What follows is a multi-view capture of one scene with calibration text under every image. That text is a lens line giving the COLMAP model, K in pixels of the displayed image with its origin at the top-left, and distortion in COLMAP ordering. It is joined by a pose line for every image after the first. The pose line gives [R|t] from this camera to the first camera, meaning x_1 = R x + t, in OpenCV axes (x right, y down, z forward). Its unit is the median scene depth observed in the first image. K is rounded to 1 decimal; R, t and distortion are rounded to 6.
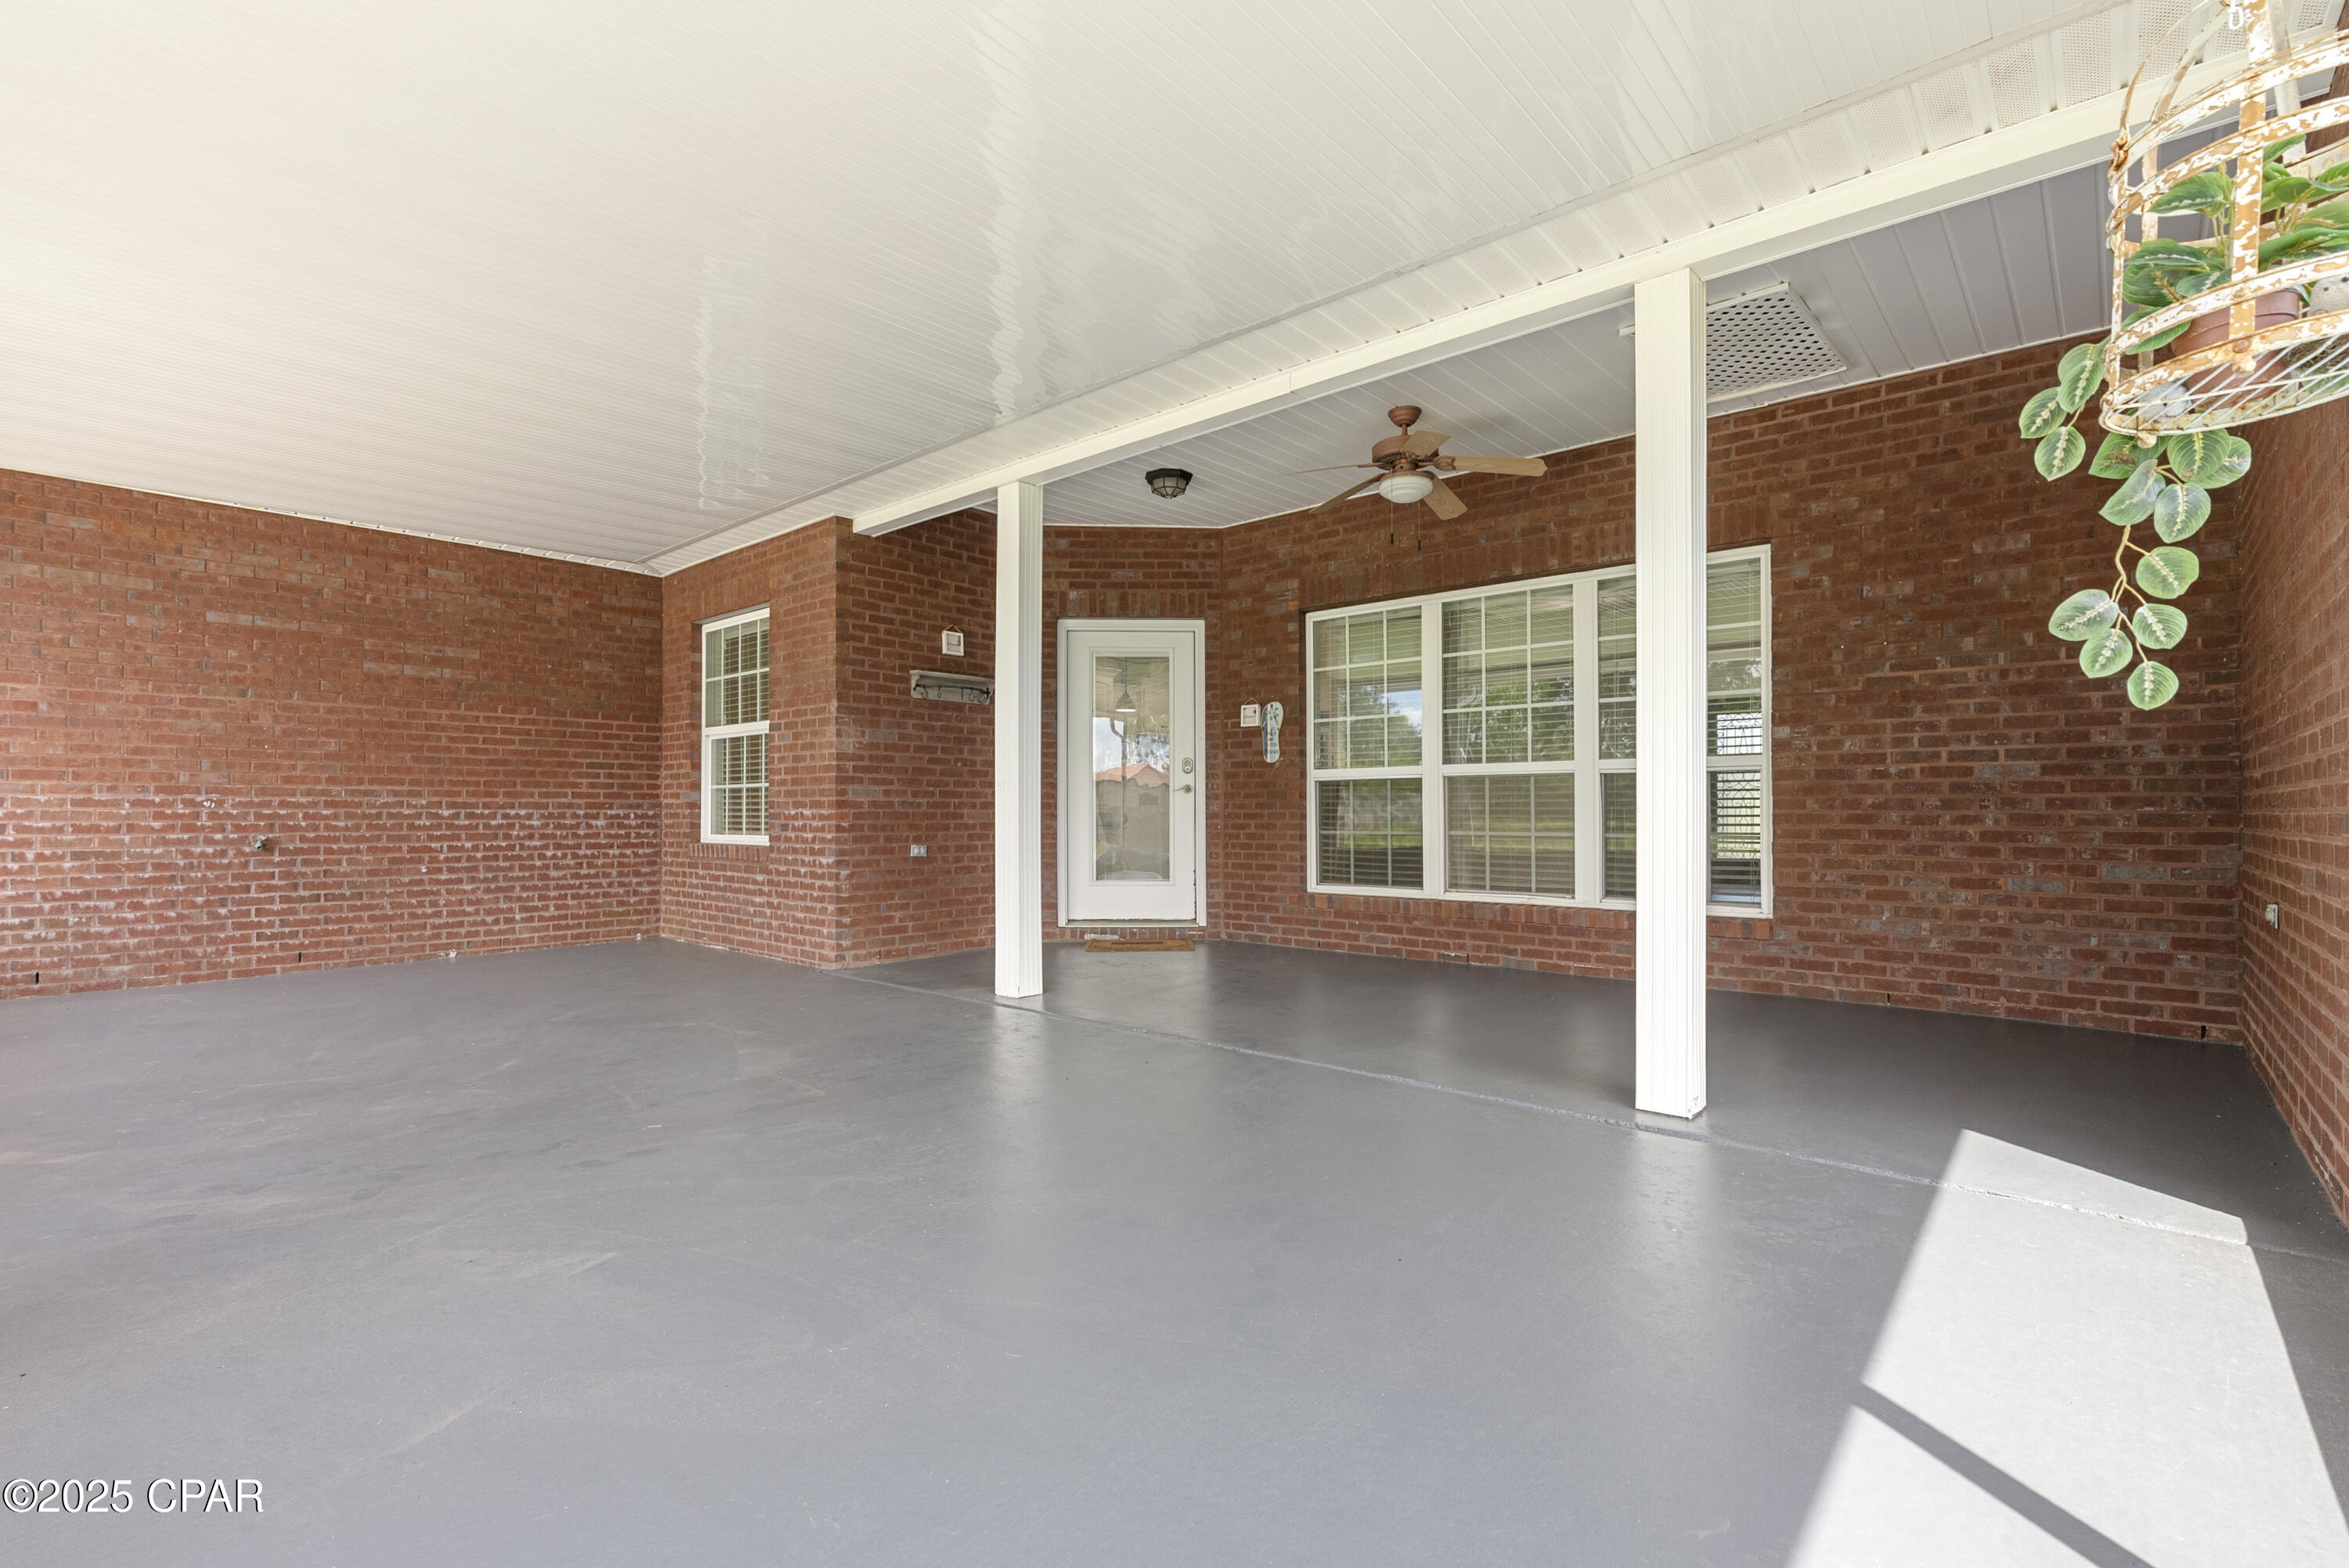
lens RADIAL K [[1066.1, 0, 1173.2], [0, 1066.1, 794.8], [0, 0, 1]] dist [-0.005654, 0.002452]
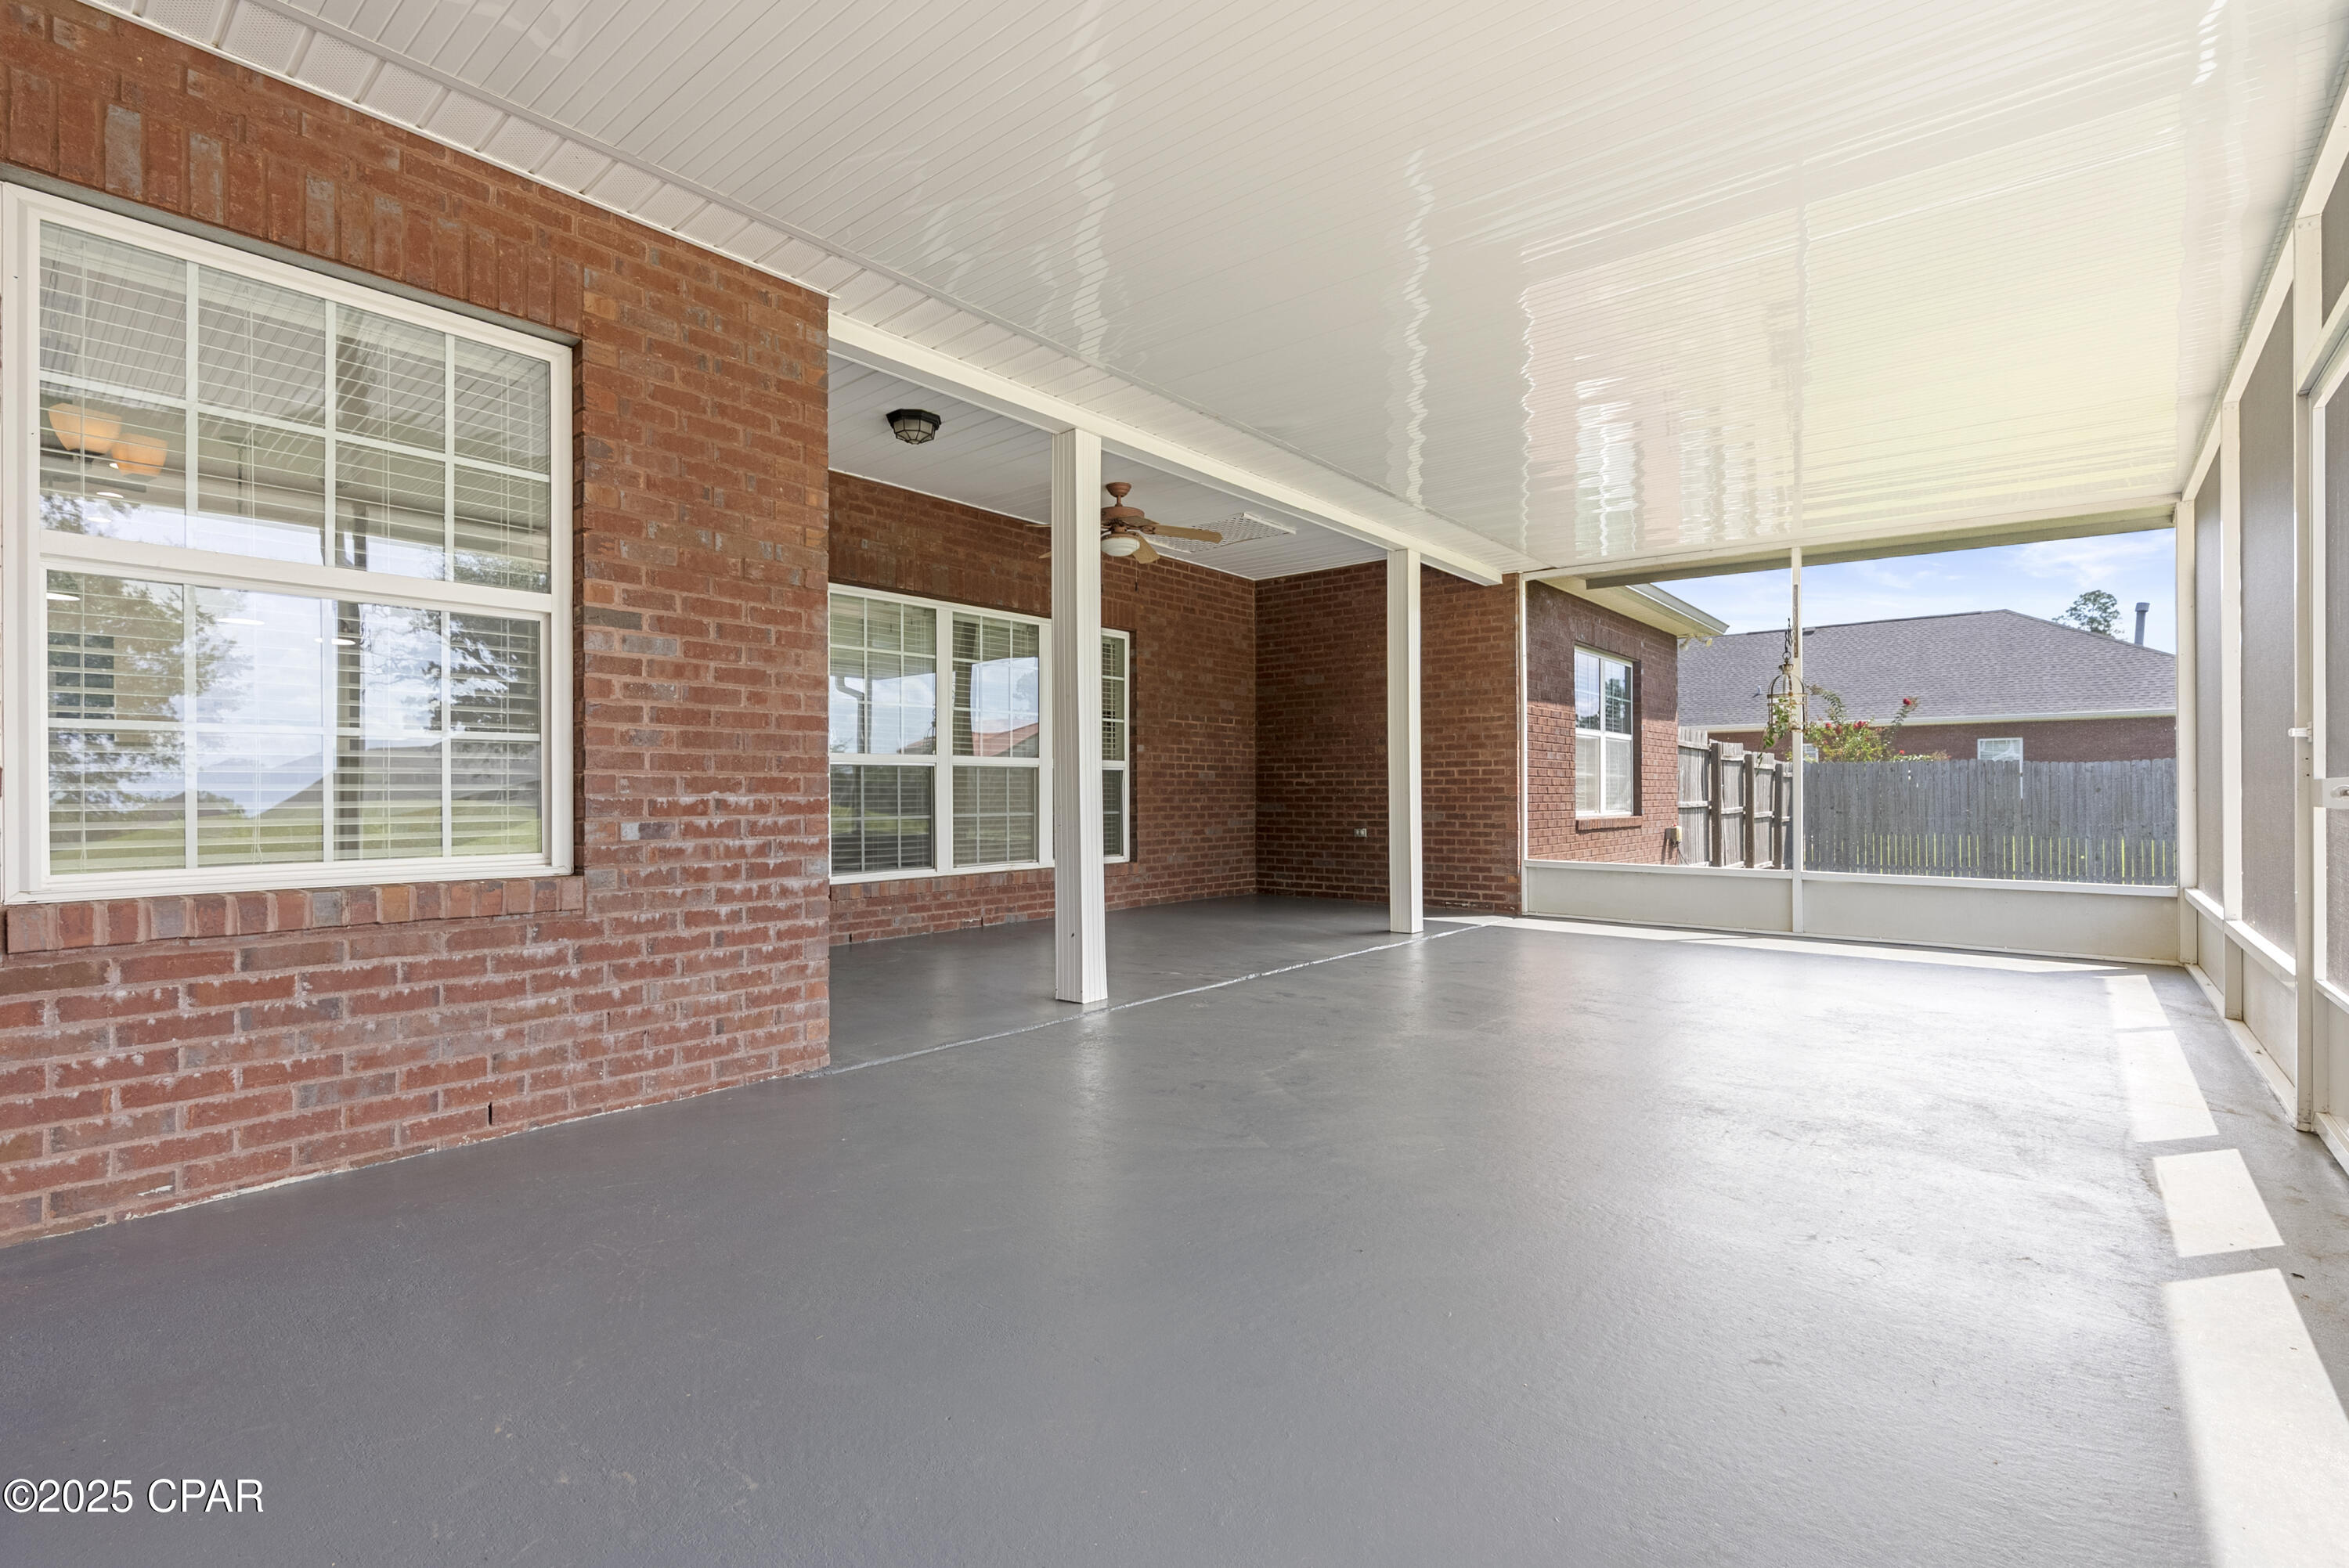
lens RADIAL K [[1066.1, 0, 1174.0], [0, 1066.1, 789.1], [0, 0, 1]] dist [-0.005654, 0.002452]
pose [[-0.026768, 0.006894, 0.999618, -0.880475], [-0.008977, 0.999934, -0.007136, 0.013137], [-0.999601, -0.009165, -0.026705, 0.794886]]
